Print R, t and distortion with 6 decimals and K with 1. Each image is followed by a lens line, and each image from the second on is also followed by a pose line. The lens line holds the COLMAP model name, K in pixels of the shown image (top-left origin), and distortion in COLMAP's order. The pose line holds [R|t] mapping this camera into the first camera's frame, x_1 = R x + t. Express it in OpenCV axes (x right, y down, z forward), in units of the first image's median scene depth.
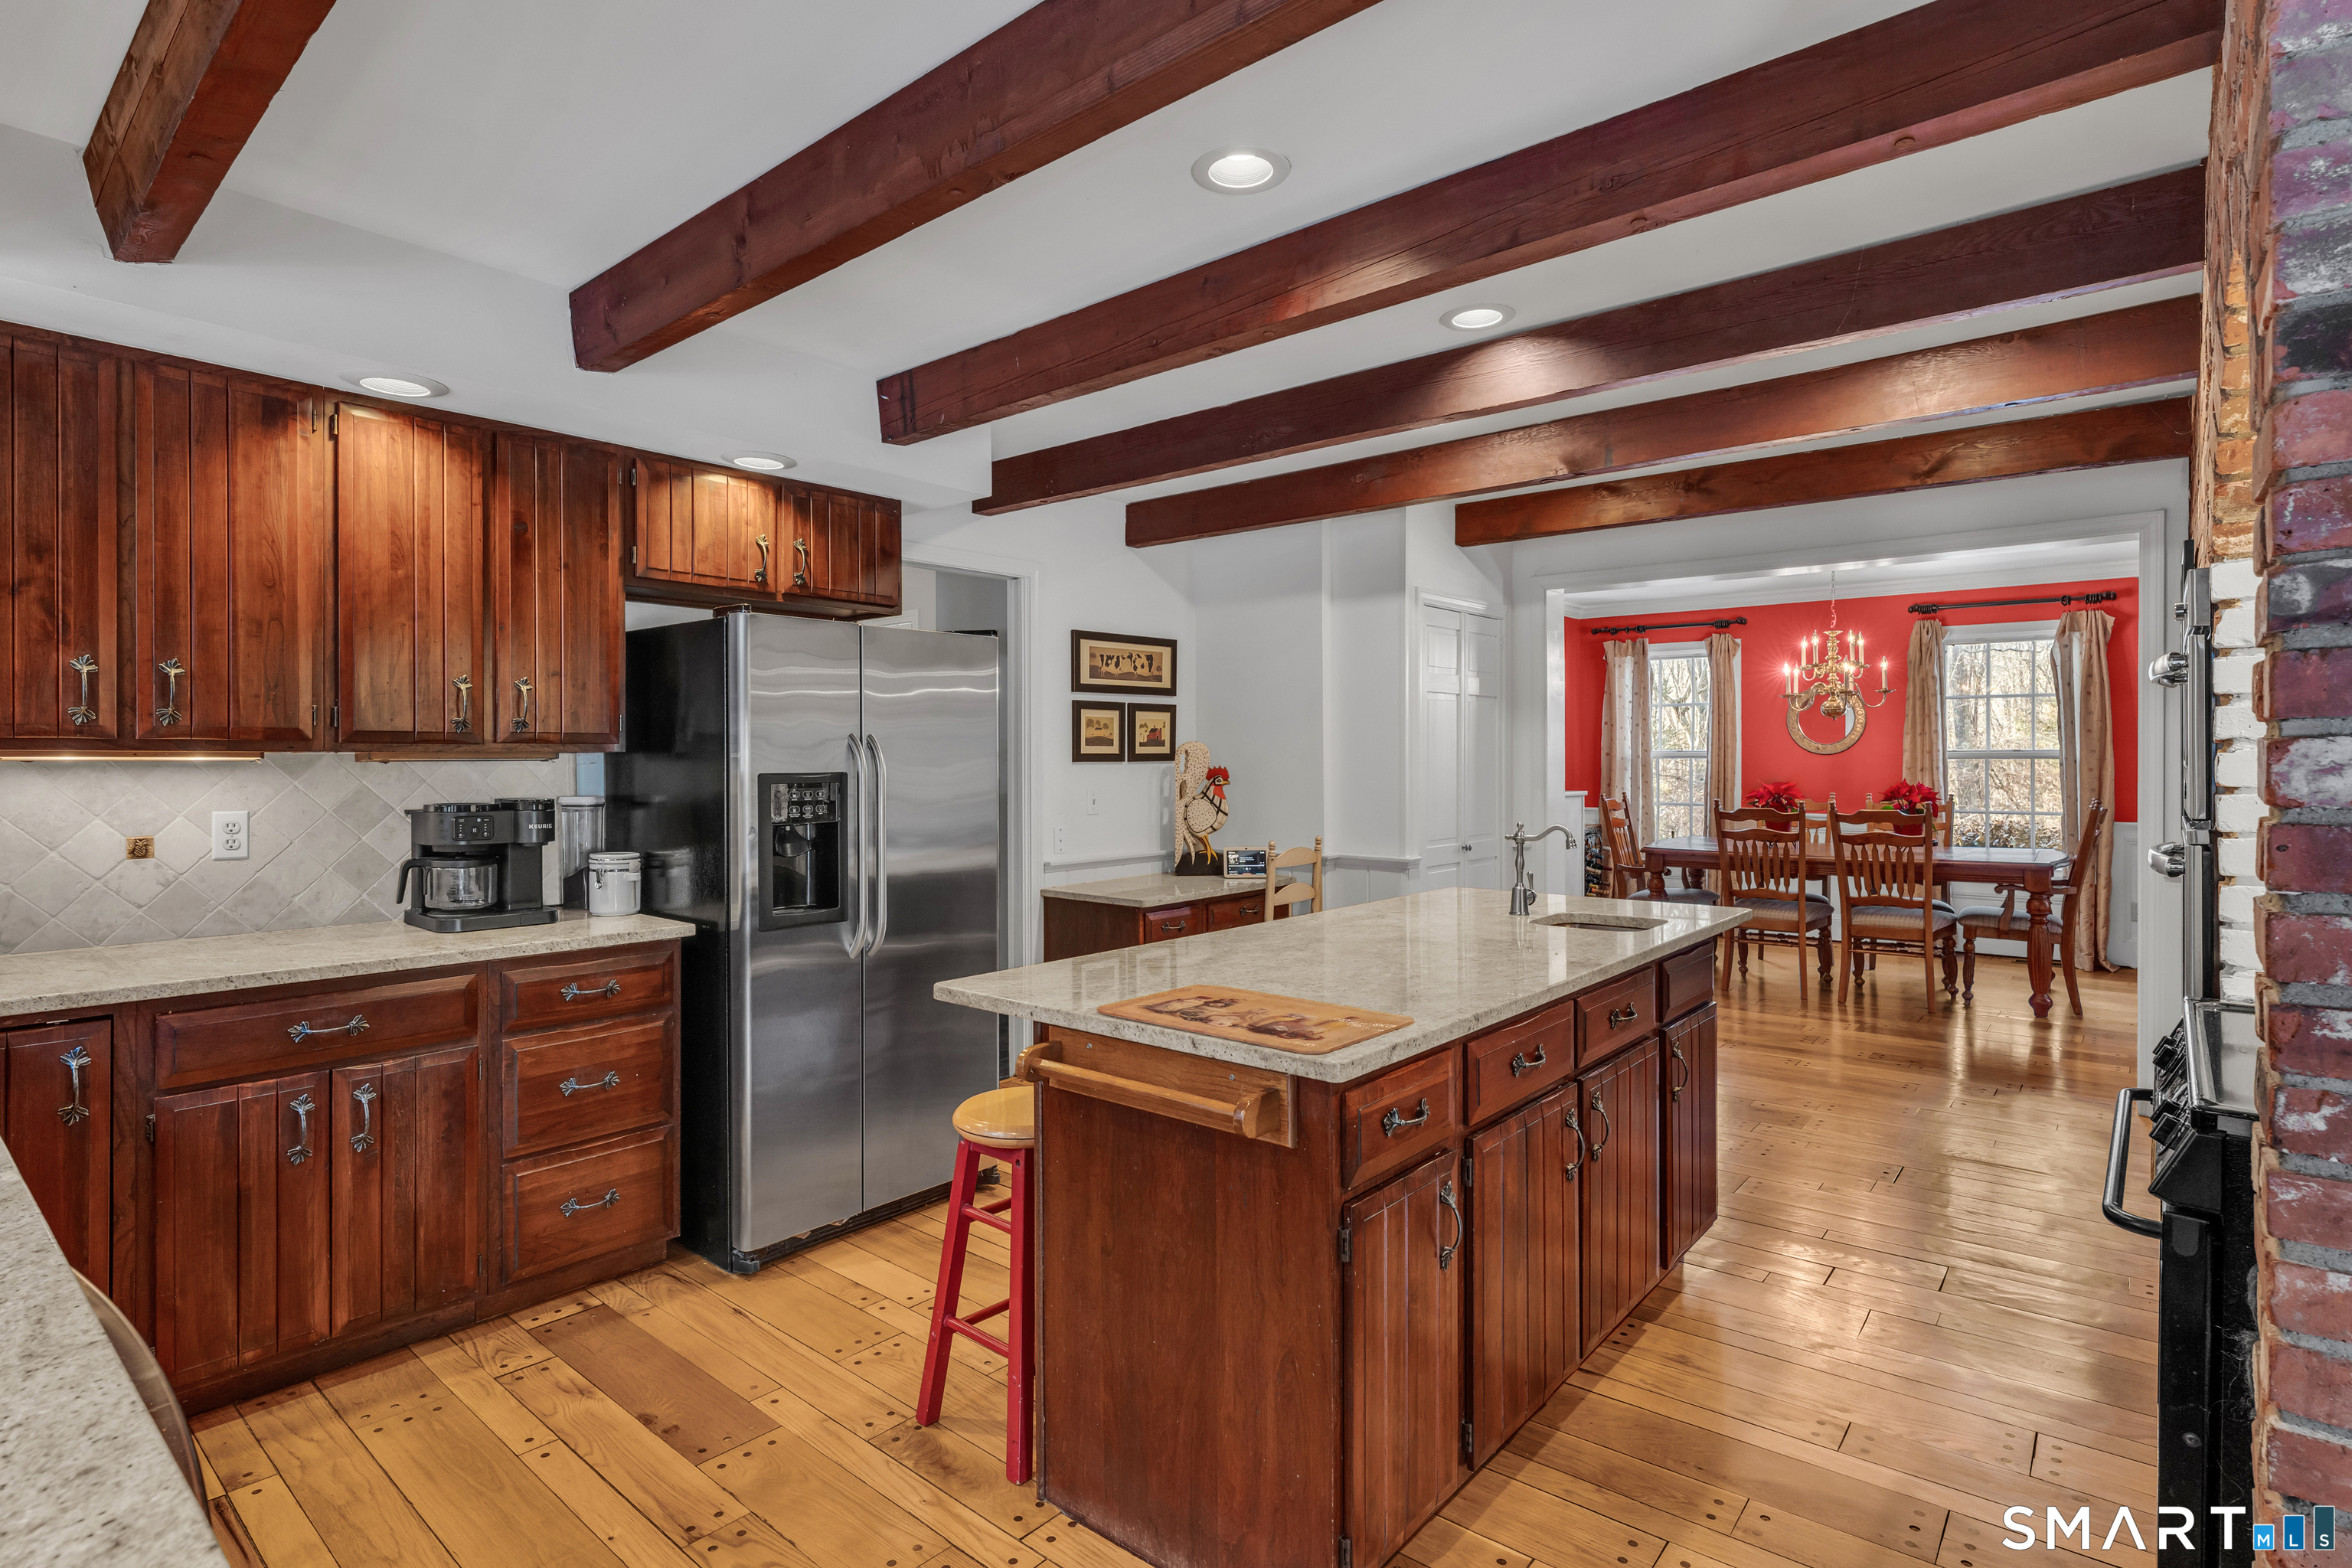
lens RADIAL K [[1146.8, 0, 1189.5], [0, 1146.8, 769.6], [0, 0, 1]] dist [-0.006066, -0.000251]
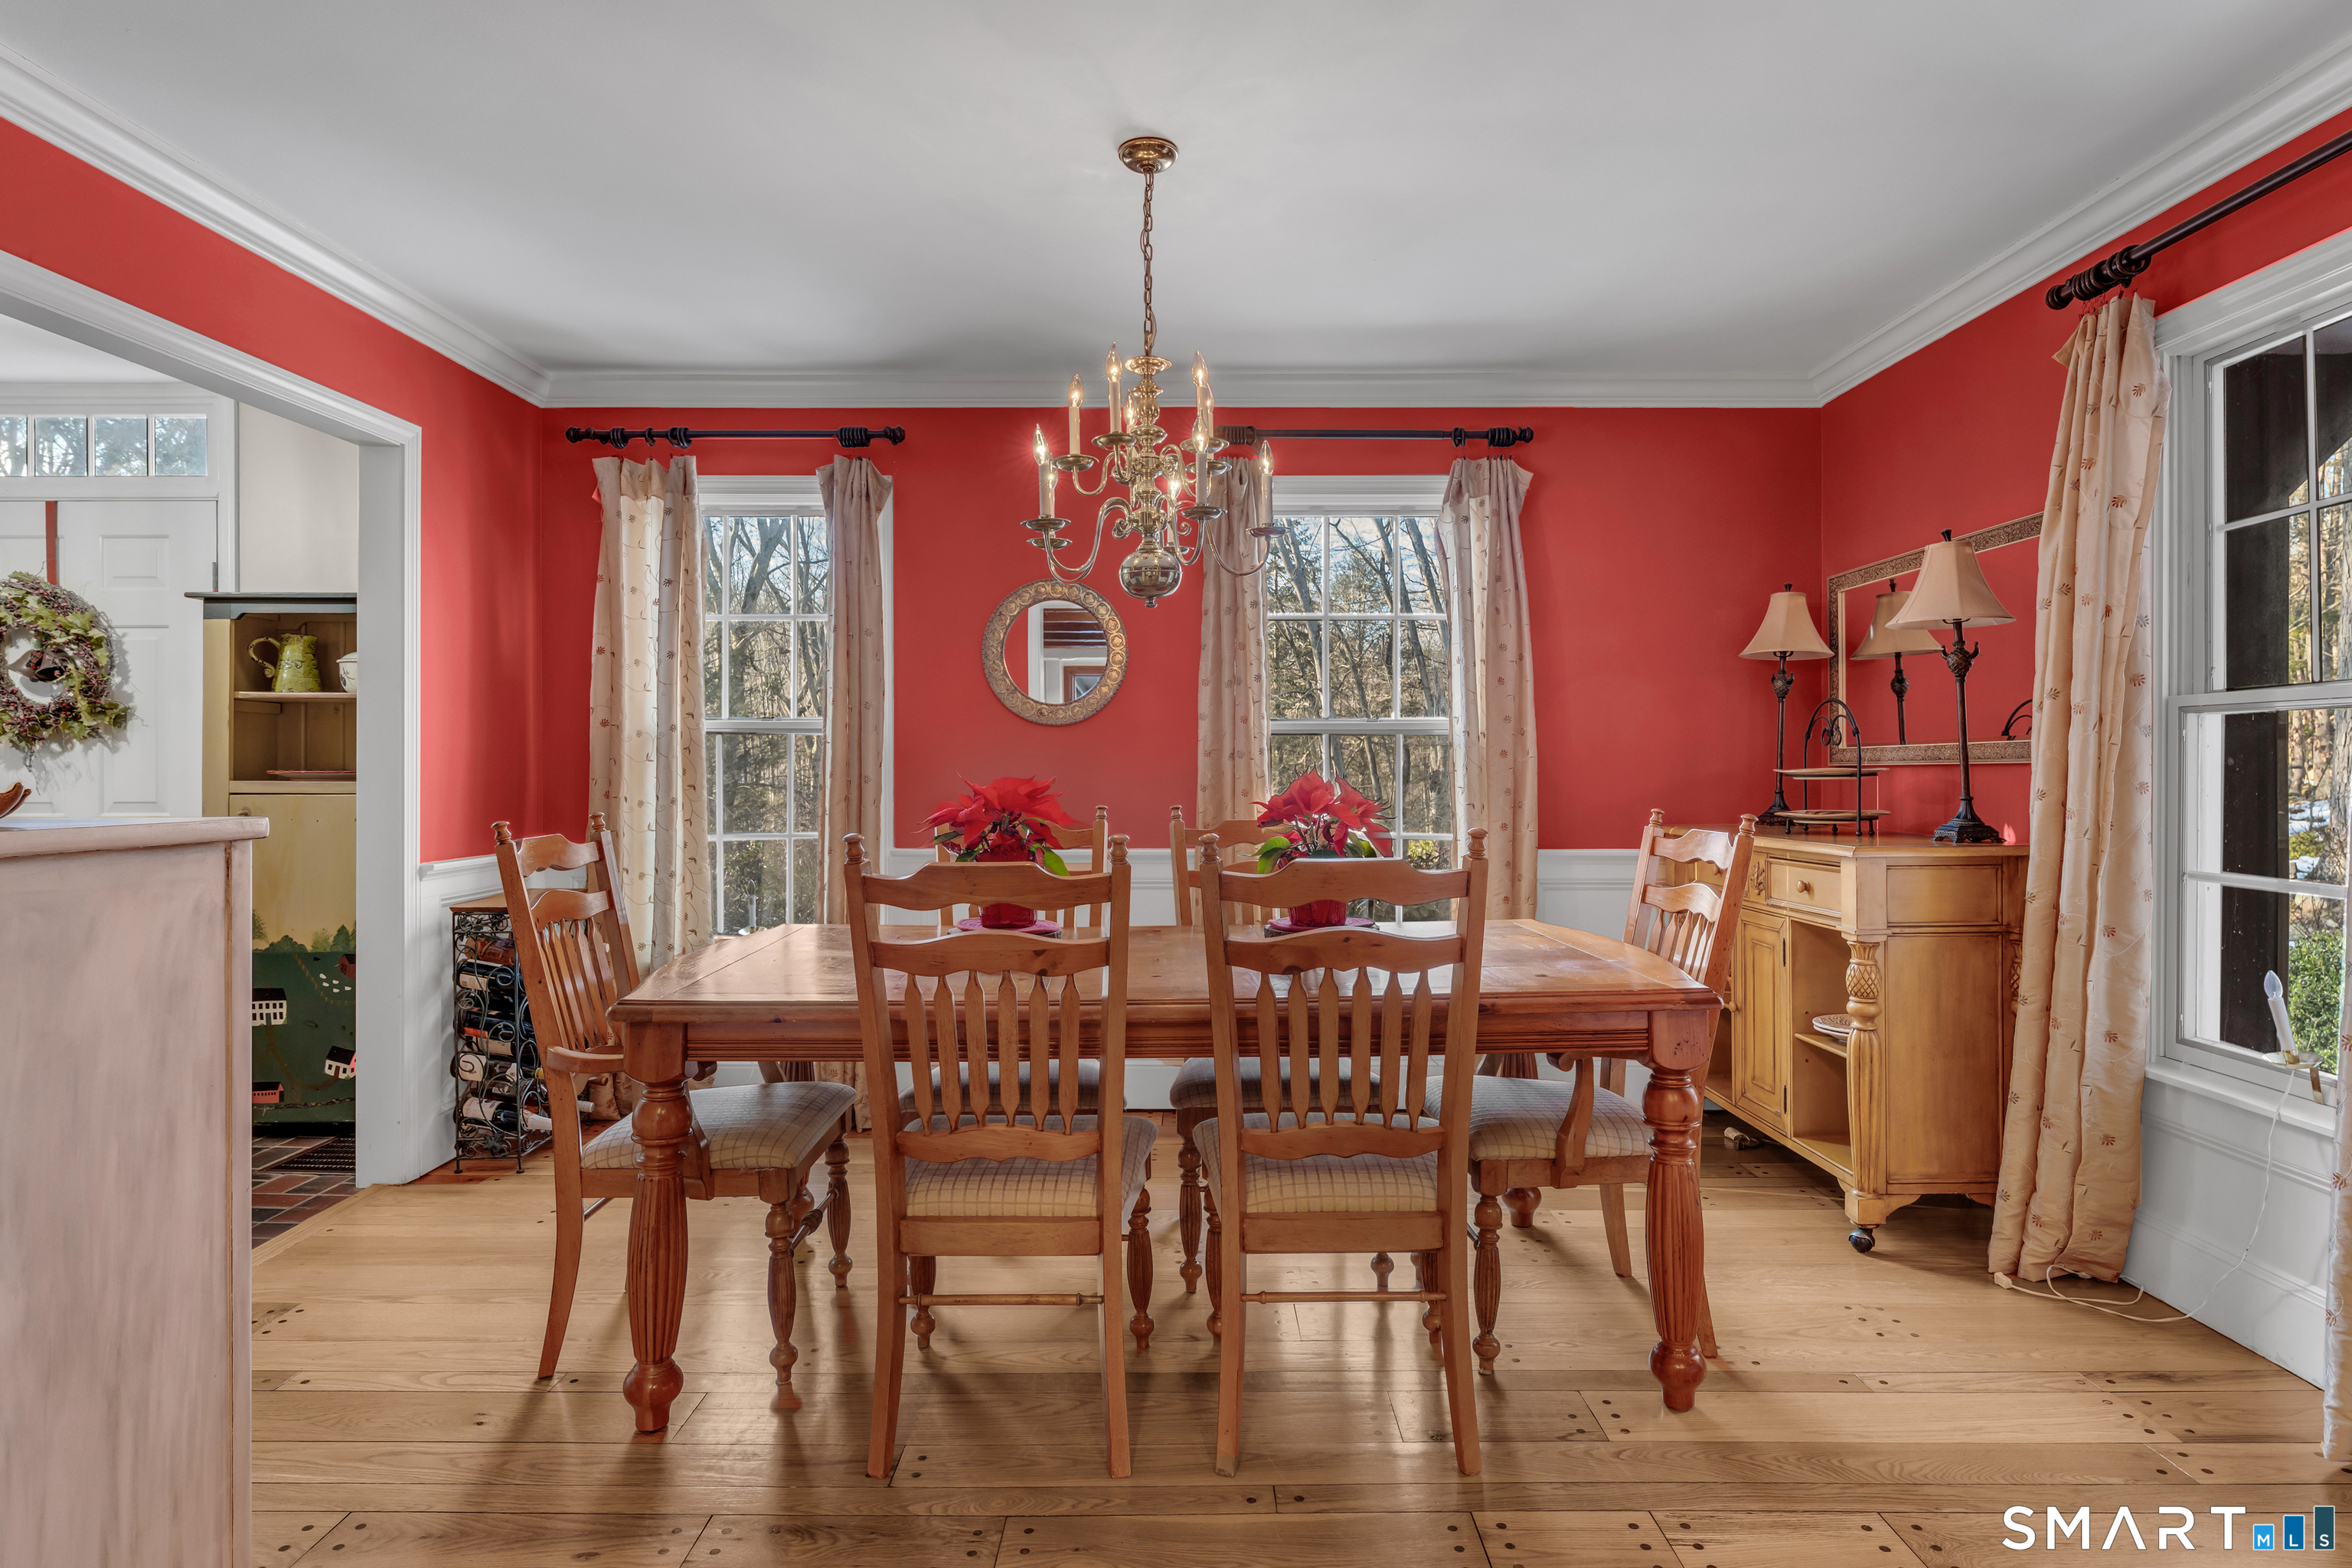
lens RADIAL K [[1307.8, 0, 1176.5], [0, 1307.8, 772.7], [0, 0, 1]] dist [-0.000176, 0.000360]
pose [[0.774270, -0.001212, 0.632855, 0.277947], [0.005602, 0.999972, -0.004940, 0.010977], [-0.632831, 0.007370, 0.774255, 0.611454]]
